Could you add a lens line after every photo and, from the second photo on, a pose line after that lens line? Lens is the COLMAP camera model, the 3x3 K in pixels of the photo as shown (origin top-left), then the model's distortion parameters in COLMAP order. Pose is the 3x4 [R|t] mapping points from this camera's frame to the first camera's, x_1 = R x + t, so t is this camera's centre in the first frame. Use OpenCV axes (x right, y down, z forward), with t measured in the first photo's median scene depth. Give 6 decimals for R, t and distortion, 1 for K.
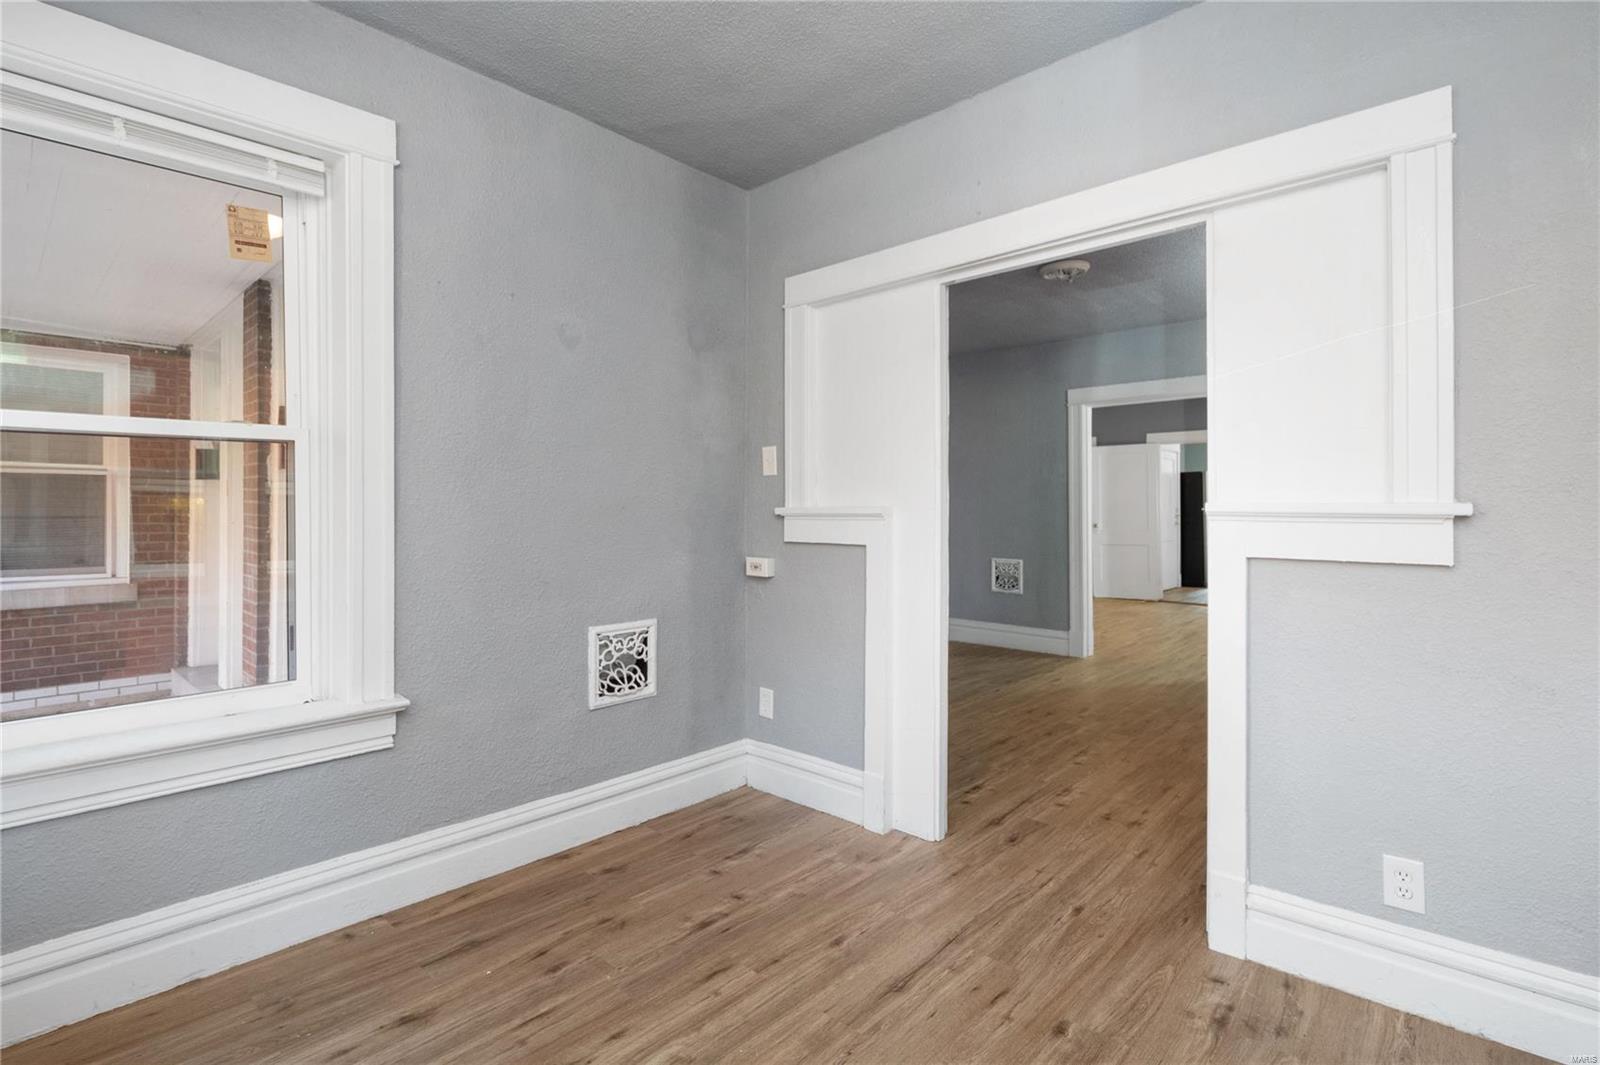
lens RADIAL K [[749.7, 0, 795.7], [0, 749.7, 508.8], [0, 0, 1]] dist [-0.015191, -0.000181]
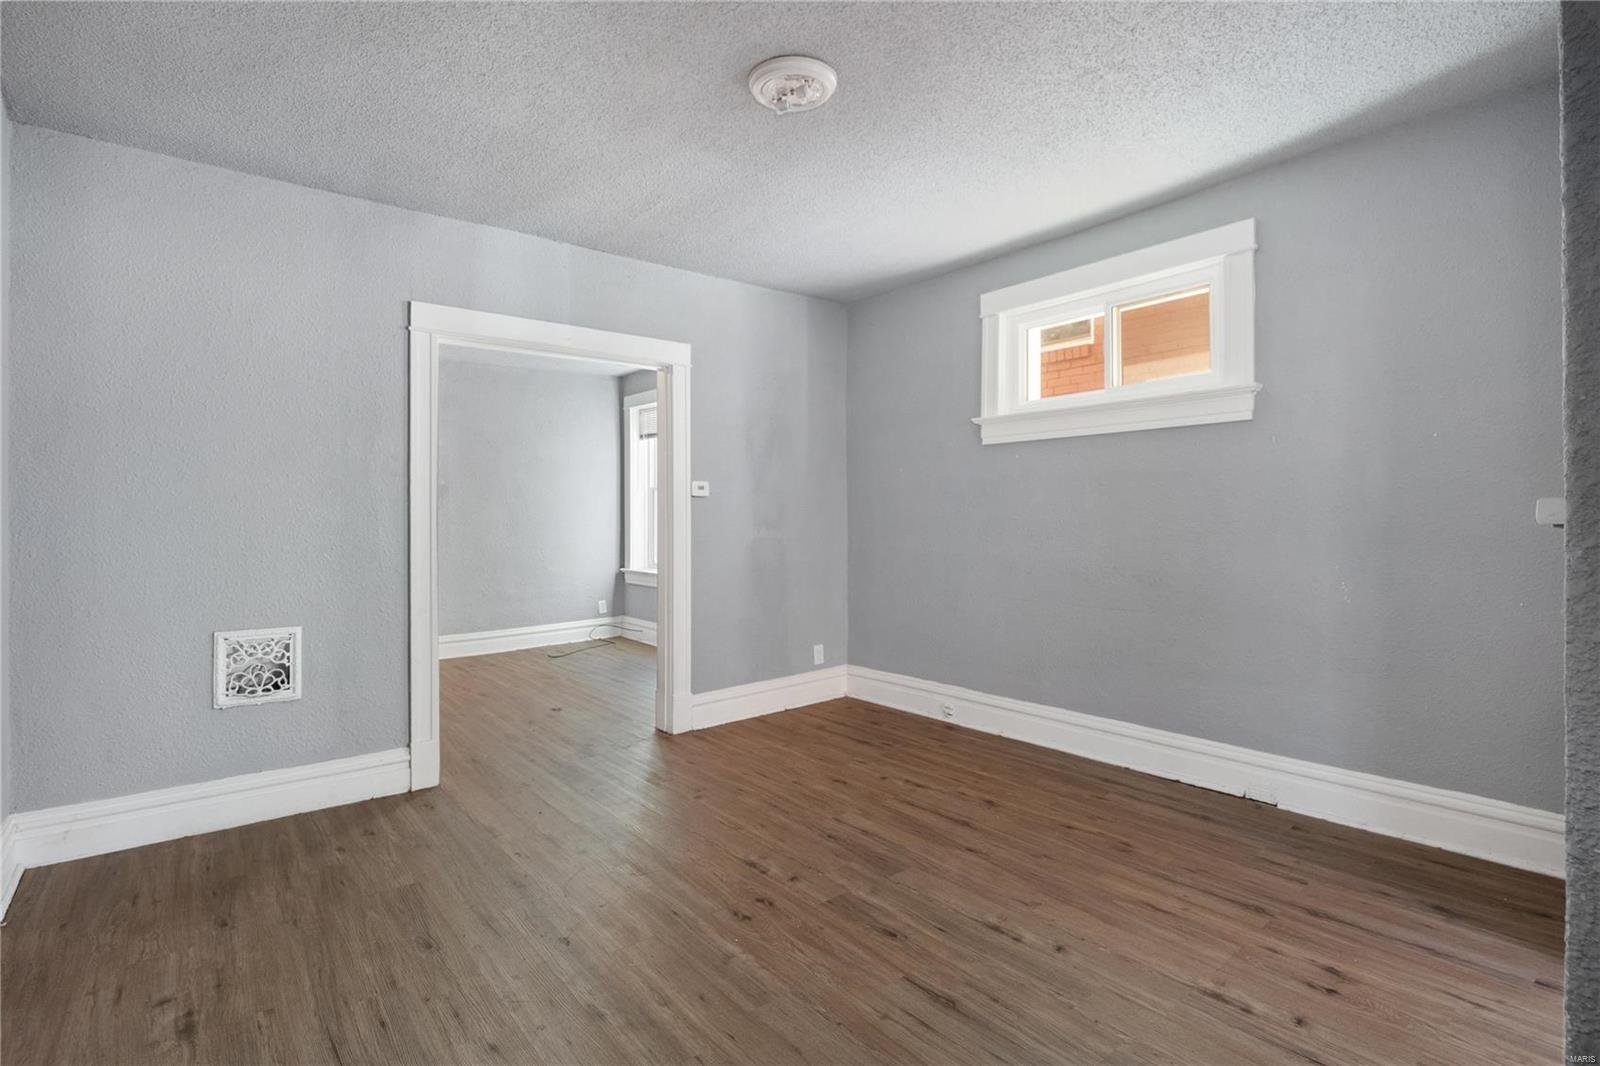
lens RADIAL K [[760.0, 0, 757.2], [0, 760.0, 530.0], [0, 0, 1]] dist [-0.023638, -0.000196]
pose [[0.159050, -0.013975, 0.987172, -0.126793], [0.013134, 0.999841, 0.012038, 0.003986], [-0.987183, 0.011051, 0.159209, 0.628563]]
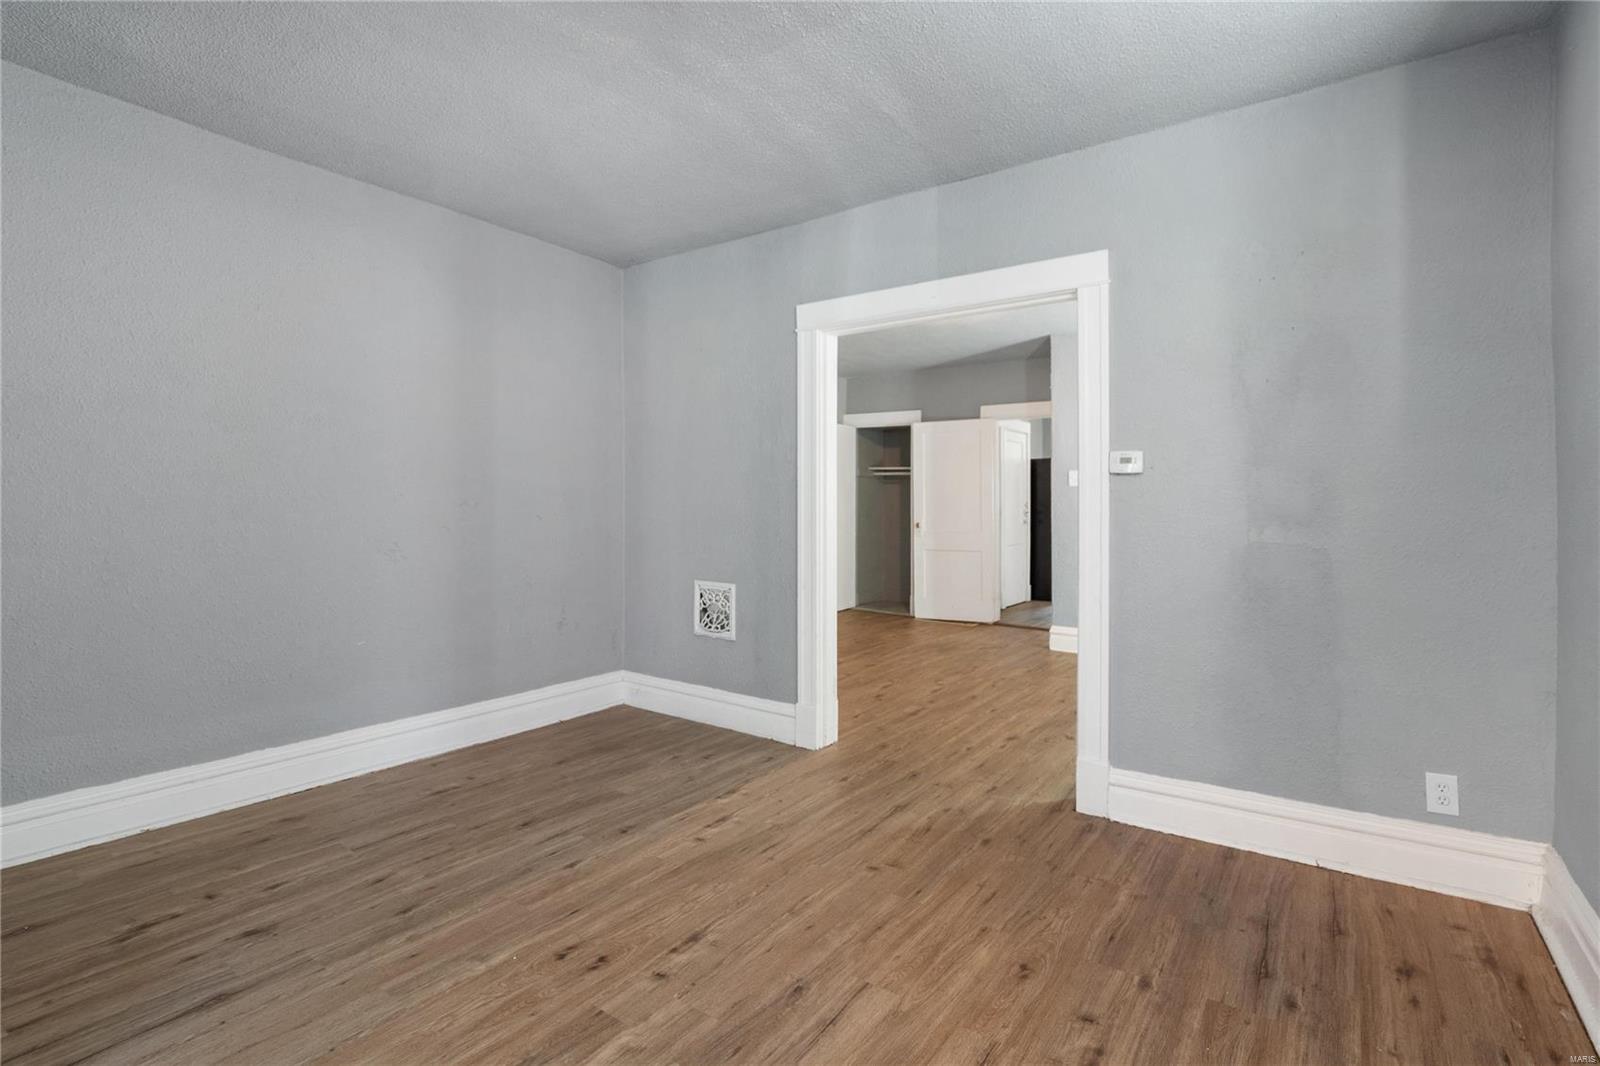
lens RADIAL K [[759.3, 0, 793.8], [0, 759.3, 505.9], [0, 0, 1]] dist [-0.014621, -0.000092]
pose [[0.992398, 0.007258, 0.122859, 0.272229], [-0.007743, 0.999964, 0.003475, 0.000916], [-0.122830, -0.004400, 0.992418, 0.371710]]
